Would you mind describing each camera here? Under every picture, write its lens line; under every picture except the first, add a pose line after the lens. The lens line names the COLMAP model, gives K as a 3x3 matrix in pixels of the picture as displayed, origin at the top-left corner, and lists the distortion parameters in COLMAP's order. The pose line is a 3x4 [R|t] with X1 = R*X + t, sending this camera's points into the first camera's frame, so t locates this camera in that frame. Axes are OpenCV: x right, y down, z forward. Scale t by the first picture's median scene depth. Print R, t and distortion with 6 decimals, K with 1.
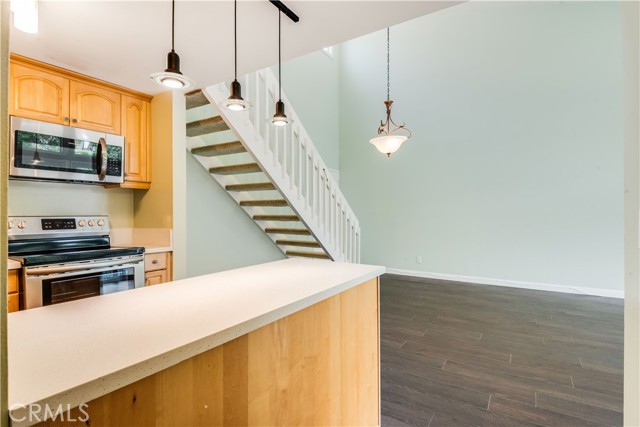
lens RADIAL K [[321.1, 0, 310.4], [0, 321.1, 213.7], [0, 0, 1]] dist [-0.000910, -0.000324]
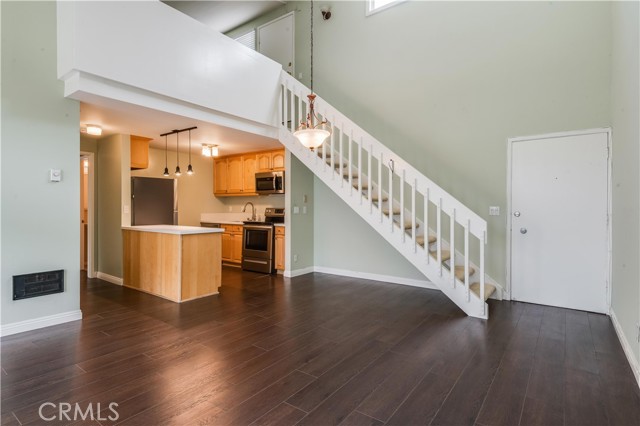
lens RADIAL K [[325.9, 0, 320.4], [0, 325.9, 206.2], [0, 0, 1]] dist [0.001746, -0.000475]
pose [[-0.017690, -0.000962, -0.999843, 1.660415], [-0.006817, 0.999976, -0.000842, -0.006554], [0.999820, 0.006801, -0.017696, 1.351388]]
